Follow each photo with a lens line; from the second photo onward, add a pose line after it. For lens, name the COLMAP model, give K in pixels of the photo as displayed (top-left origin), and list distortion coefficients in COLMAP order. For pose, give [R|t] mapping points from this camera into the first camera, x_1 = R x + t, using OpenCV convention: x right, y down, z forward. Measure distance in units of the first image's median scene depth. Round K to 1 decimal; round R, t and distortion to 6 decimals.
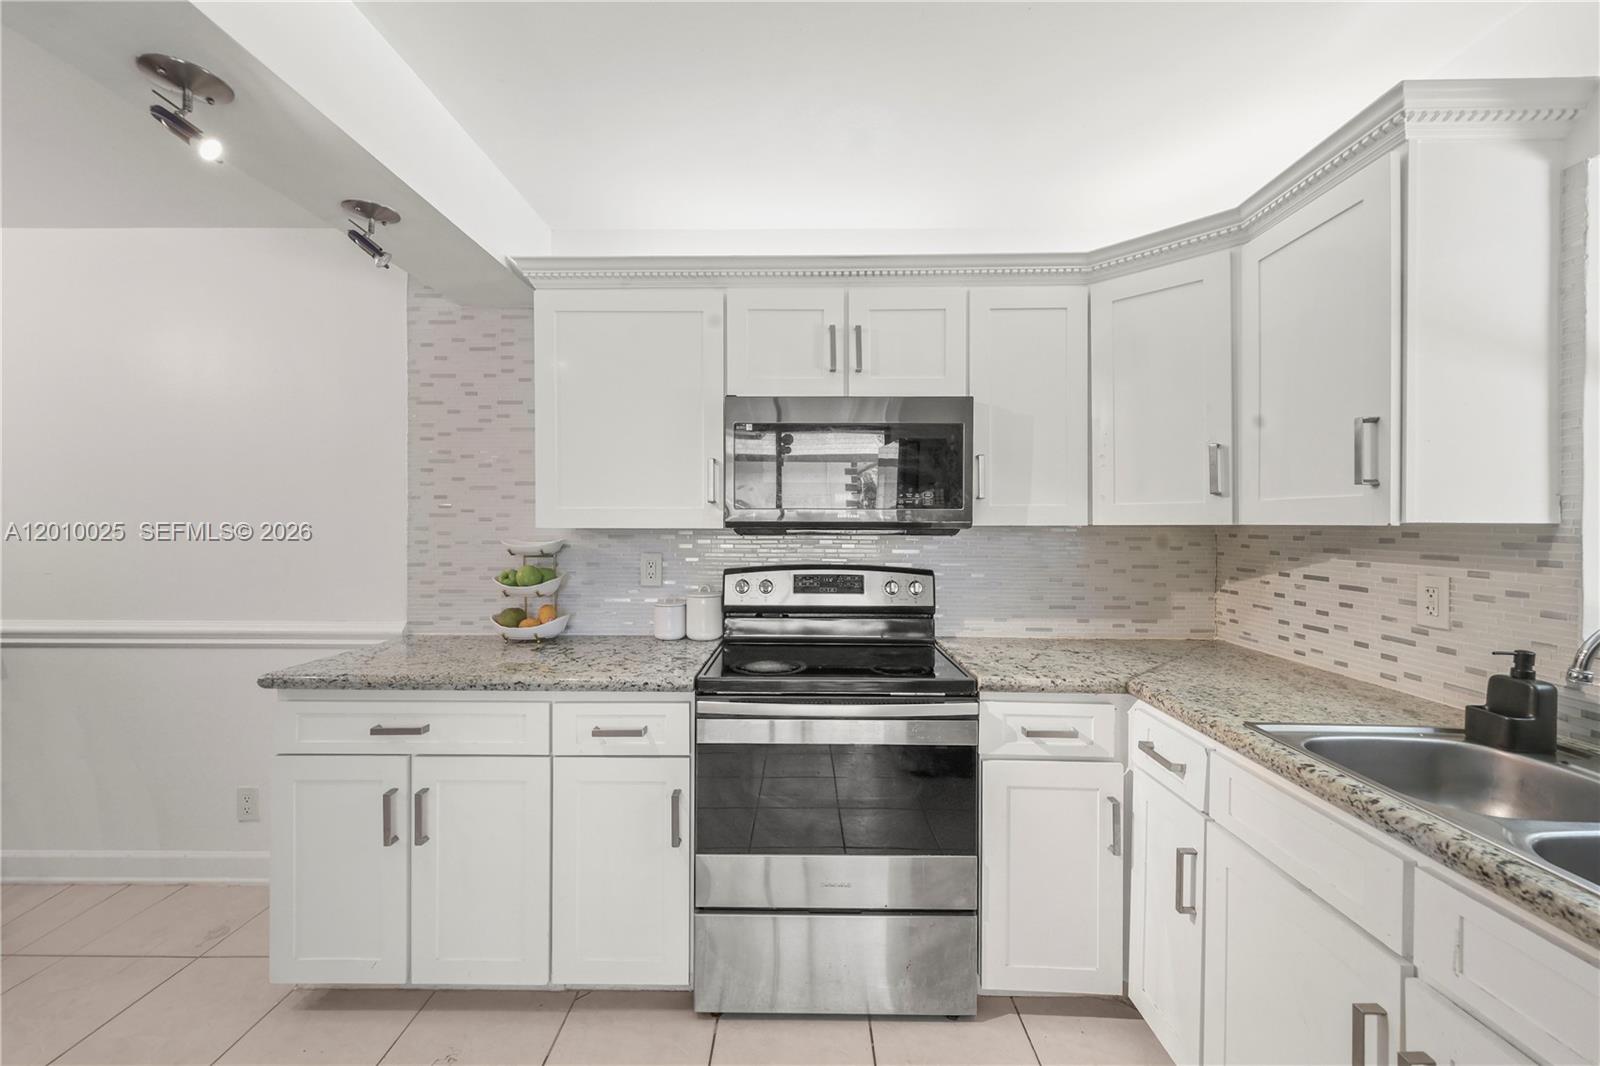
lens RADIAL K [[643.1, 0, 794.7], [0, 643.1, 522.6], [0, 0, 1]] dist [0.003416, -0.000348]
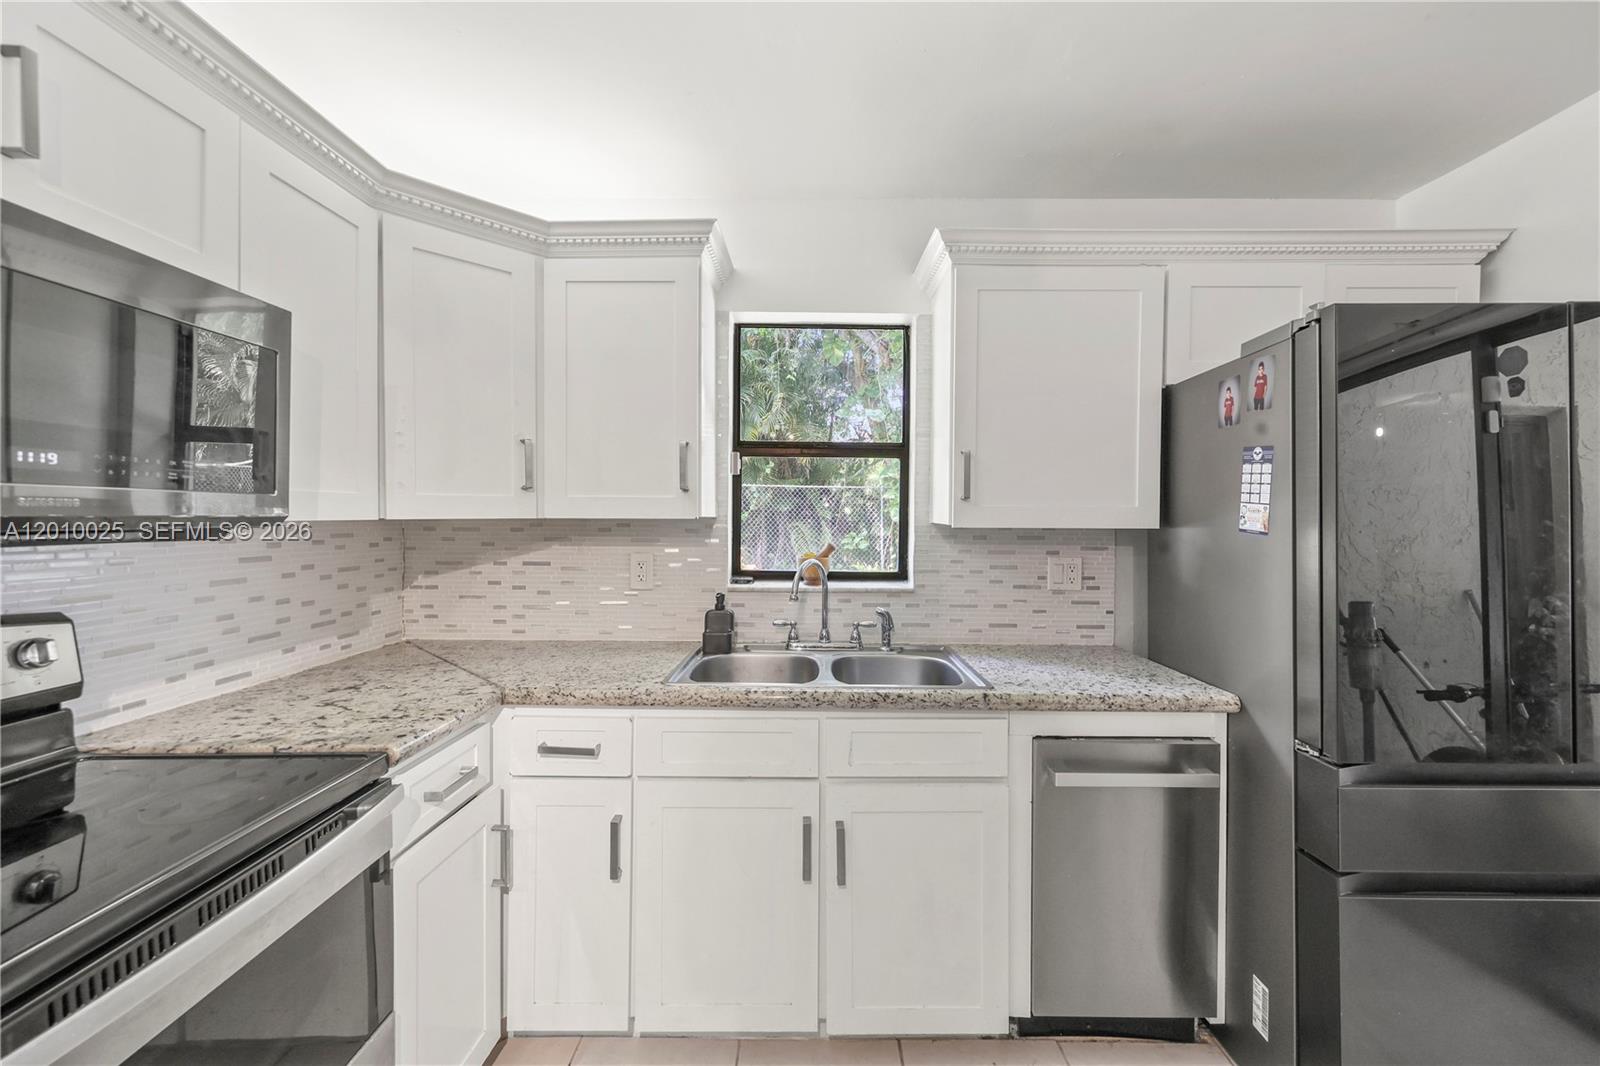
lens RADIAL K [[643.1, 0, 810.5], [0, 643.1, 524.0], [0, 0, 1]] dist [0.003416, -0.000348]
pose [[-0.017491, -0.013749, 0.999752, -0.350534], [-0.003582, 0.999900, 0.013688, -0.002933], [-0.999841, -0.003341, -0.017538, 0.513861]]
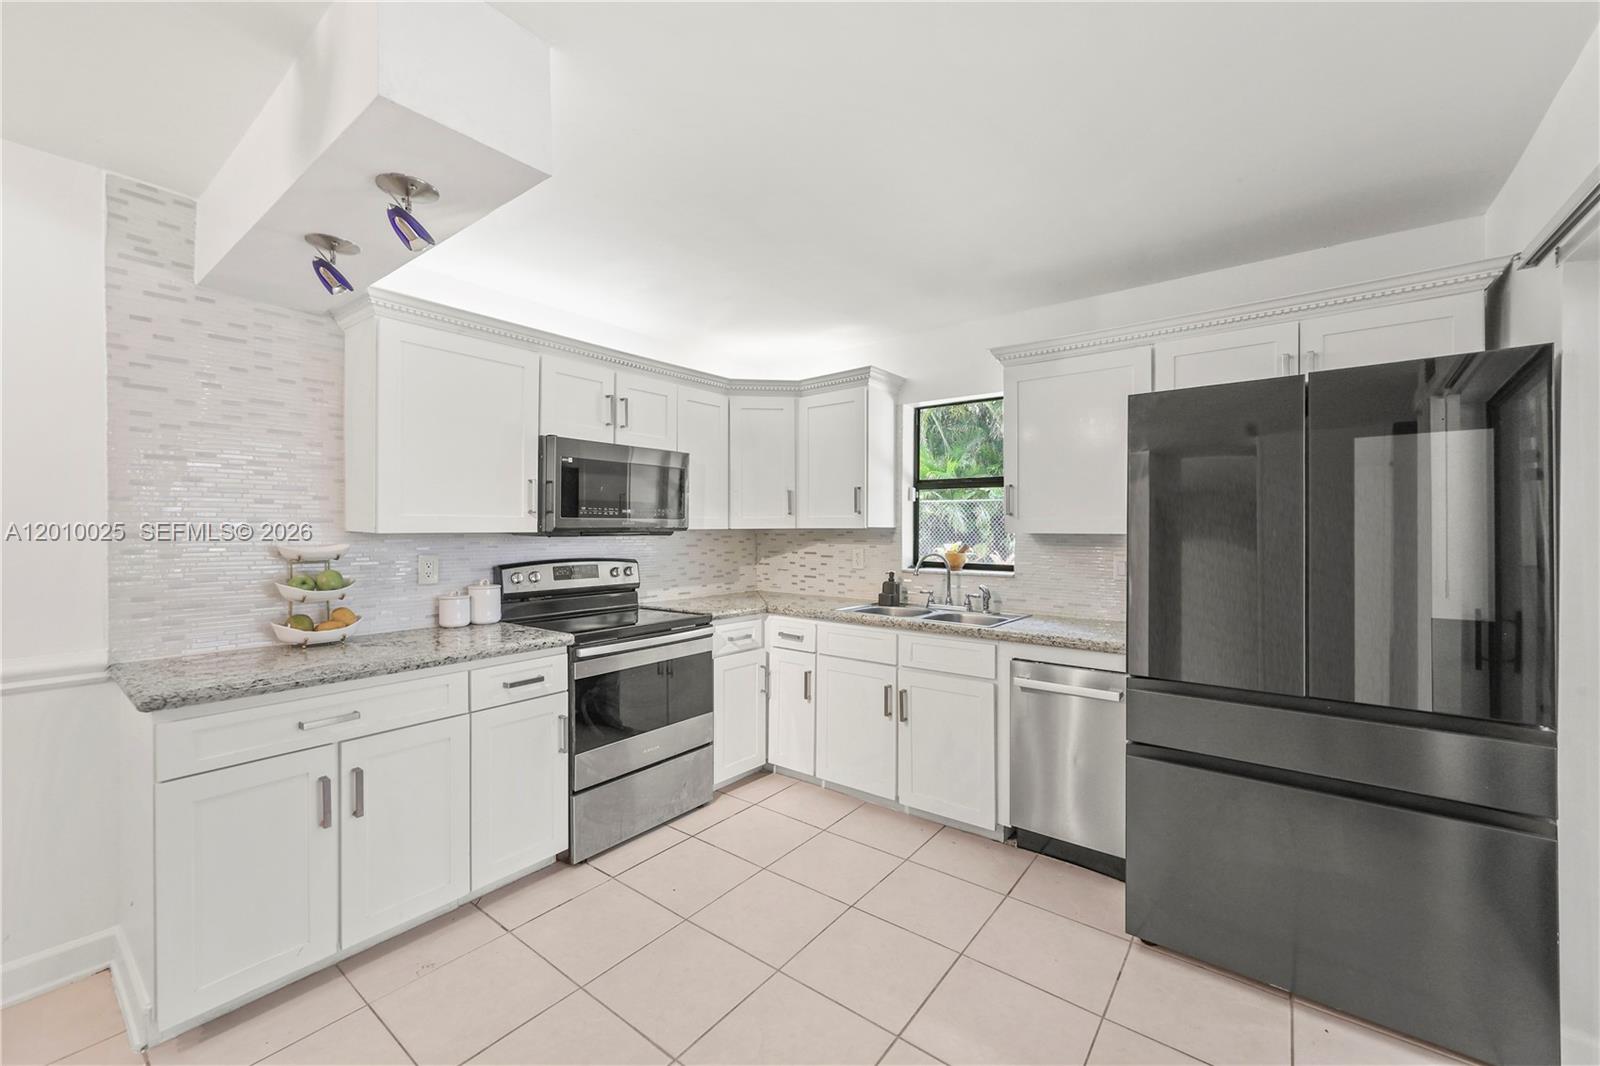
lens RADIAL K [[643.1, 0, 792.0], [0, 643.1, 530.2], [0, 0, 1]] dist [0.003416, -0.000348]
pose [[0.606703, -0.004974, 0.794913, -0.907228], [0.001417, 0.999986, 0.005175, -0.001161], [-0.794927, -0.002013, 0.606701, -0.244109]]
